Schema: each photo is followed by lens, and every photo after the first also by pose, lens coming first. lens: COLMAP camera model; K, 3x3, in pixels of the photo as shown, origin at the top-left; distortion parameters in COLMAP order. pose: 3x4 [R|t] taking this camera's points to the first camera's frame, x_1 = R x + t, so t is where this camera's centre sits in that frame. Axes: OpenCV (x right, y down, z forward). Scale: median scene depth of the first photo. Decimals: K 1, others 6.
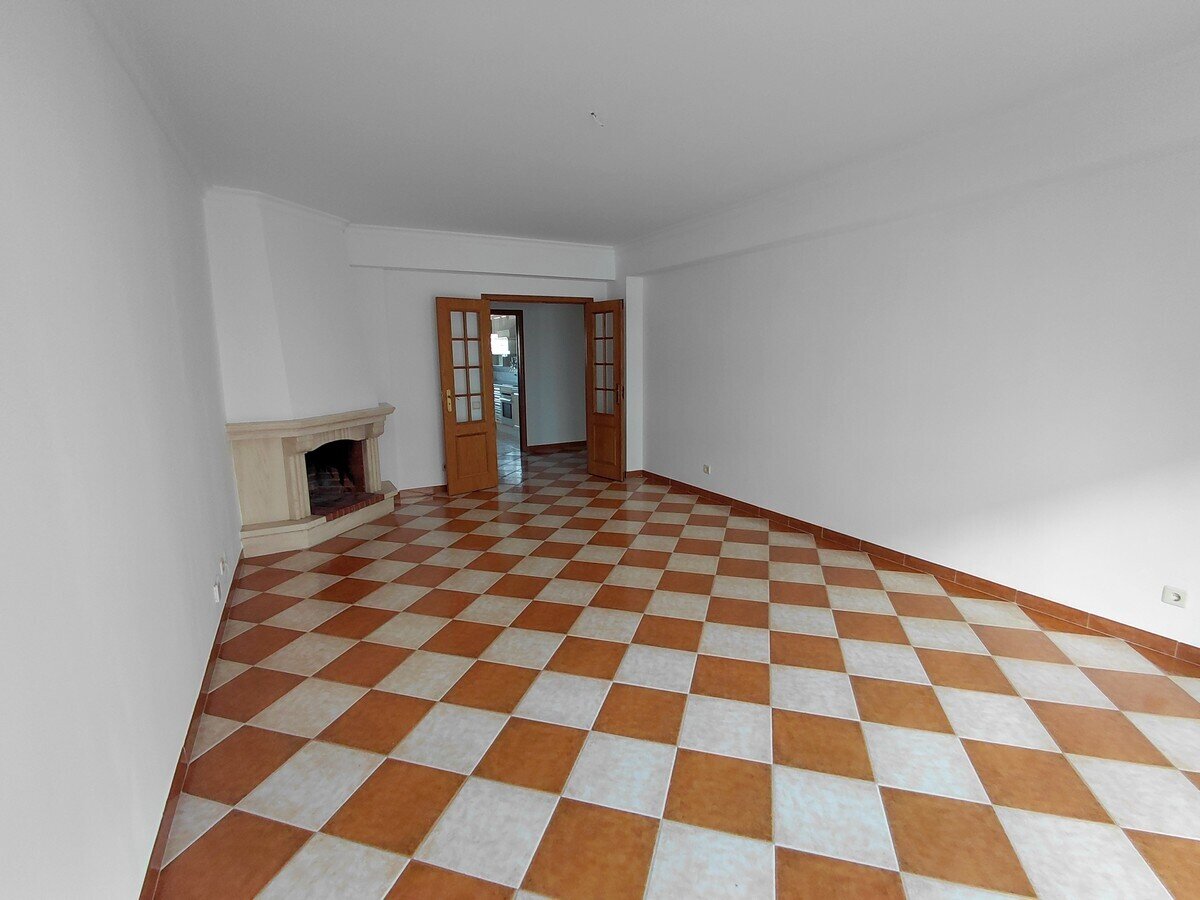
lens RADIAL K [[551.3, 0, 611.7], [0, 551.3, 429.5], [0, 0, 1]] dist [-0.005274, -0.000293]
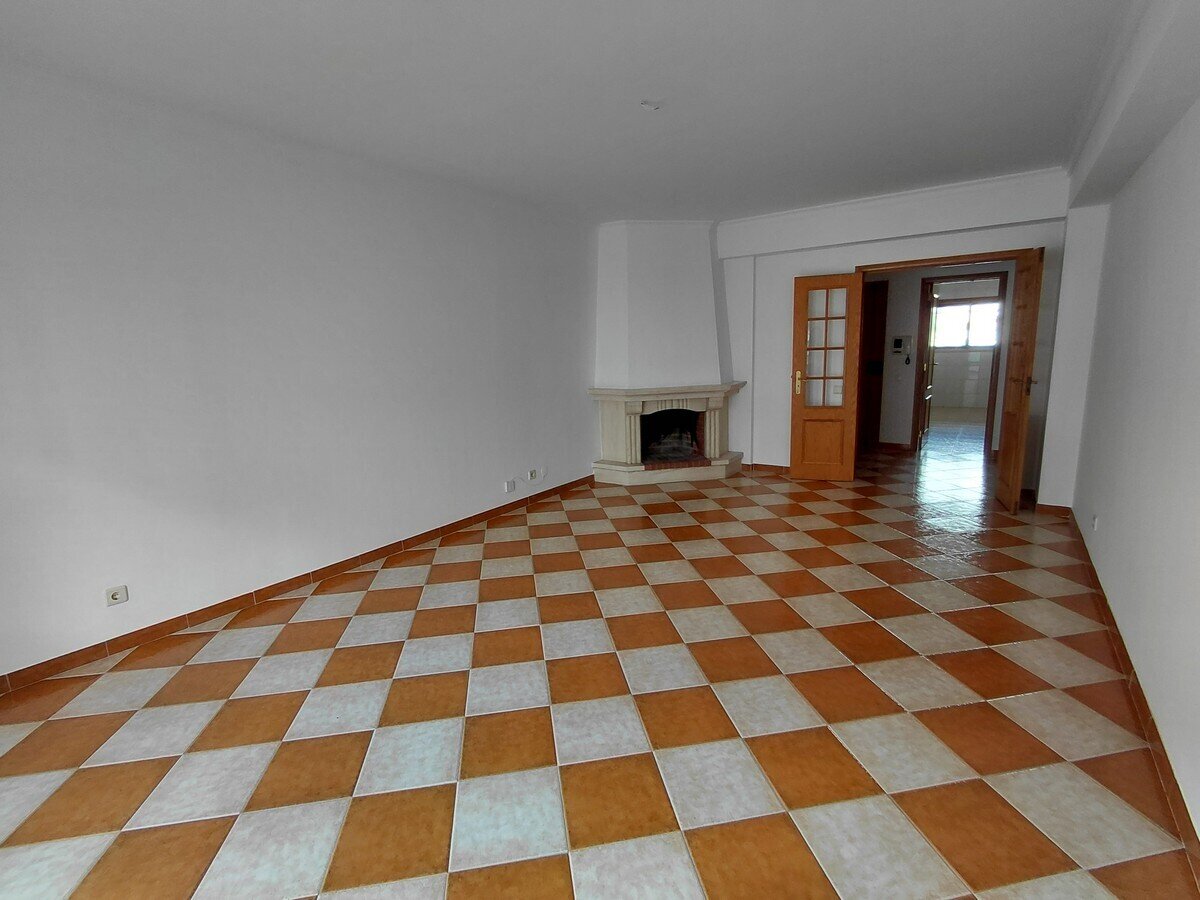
lens RADIAL K [[551.3, 0, 594.3], [0, 551.3, 443.3], [0, 0, 1]] dist [-0.005274, -0.000293]
pose [[0.440813, 0.157046, -0.883754, 0.431220], [-0.095175, 0.987203, 0.127956, -0.036988], [0.892539, 0.027706, 0.450118, 0.234059]]
